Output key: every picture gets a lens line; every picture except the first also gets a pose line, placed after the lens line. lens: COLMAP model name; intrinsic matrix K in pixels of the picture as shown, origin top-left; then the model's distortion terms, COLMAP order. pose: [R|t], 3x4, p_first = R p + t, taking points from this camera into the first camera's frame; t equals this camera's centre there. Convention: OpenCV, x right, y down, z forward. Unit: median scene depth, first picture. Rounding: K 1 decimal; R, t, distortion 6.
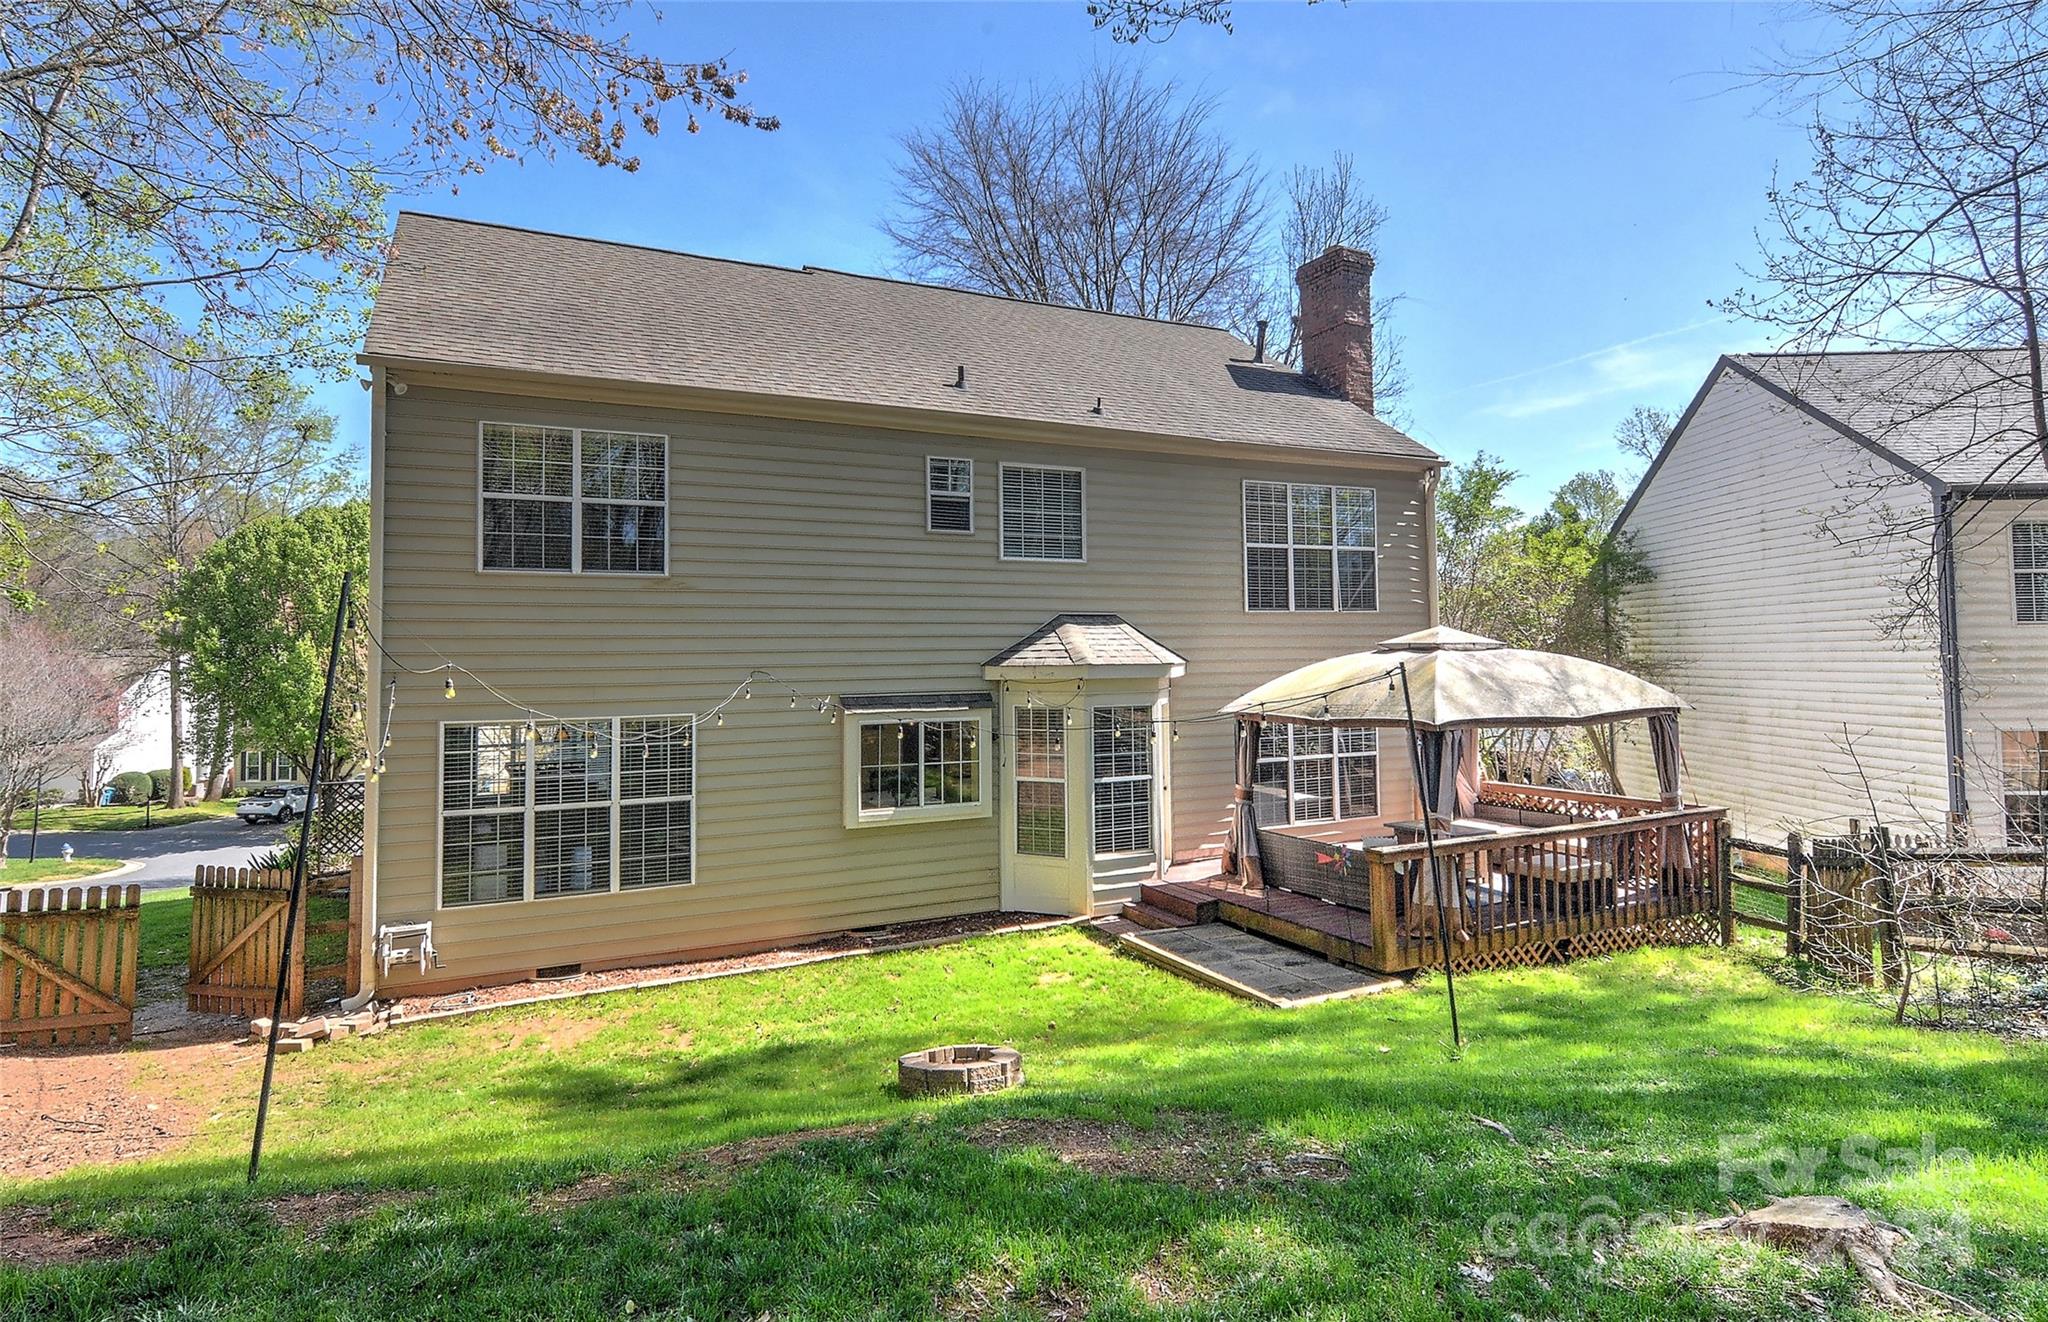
lens RADIAL K [[1031.2, 0, 1022.3], [0, 1031.2, 658.2], [0, 0, 1]] dist [-0.004897, 0.000062]
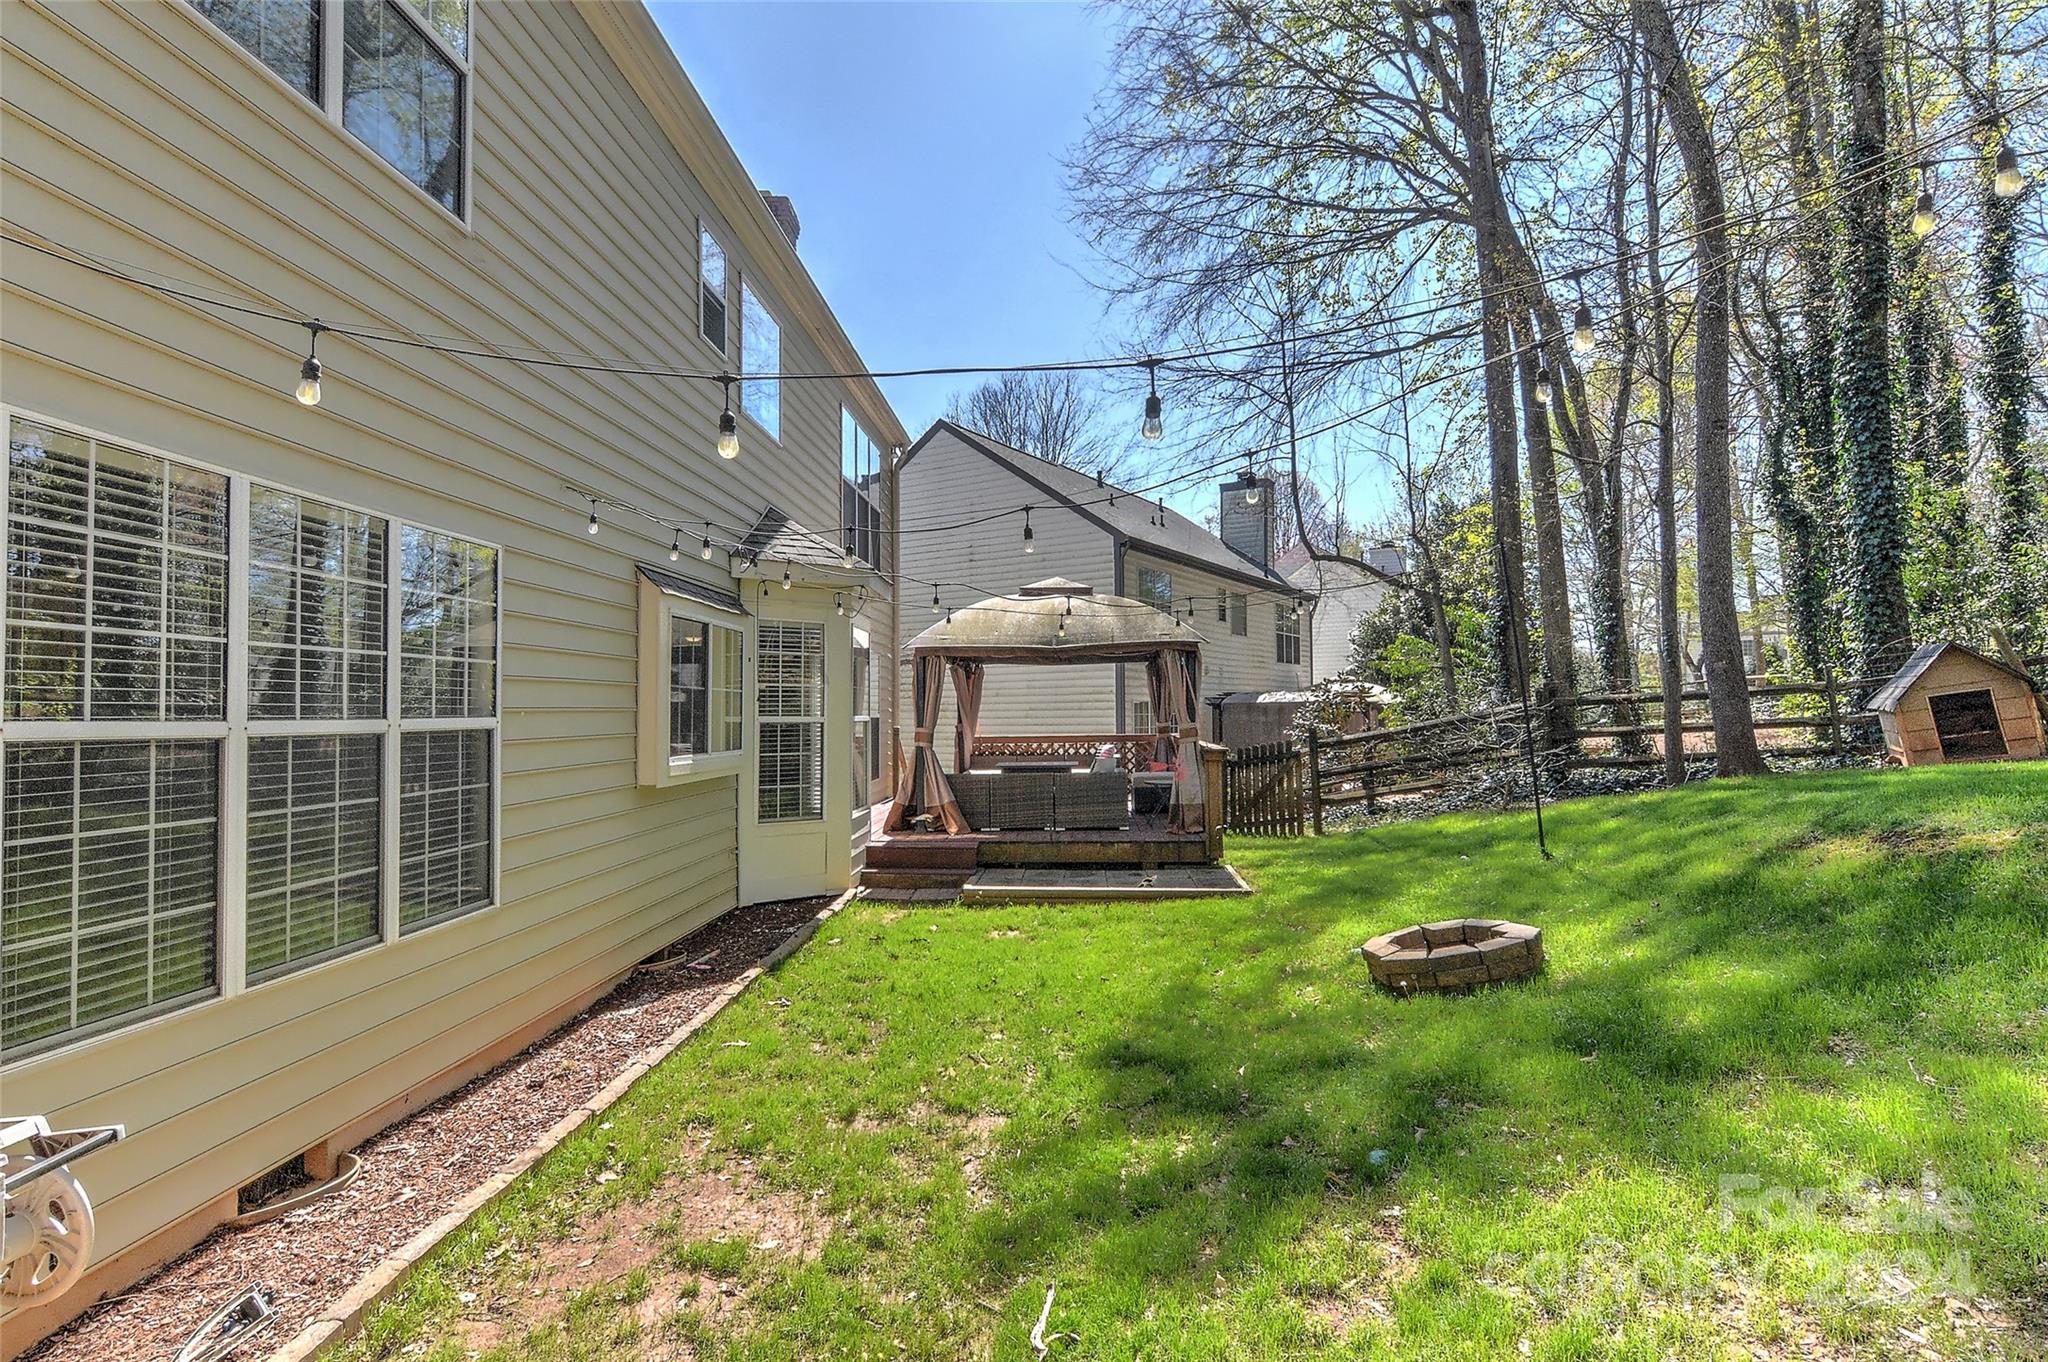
lens RADIAL K [[986.6, 0, 1022.8], [0, 986.6, 681.8], [0, 0, 1]] dist [0.004621, -0.000975]
pose [[0.534660, 0.026594, 0.844649, -0.535987], [-0.002573, 0.999551, -0.029843, 0.119835], [-0.845063, 0.013782, 0.534488, 0.509559]]
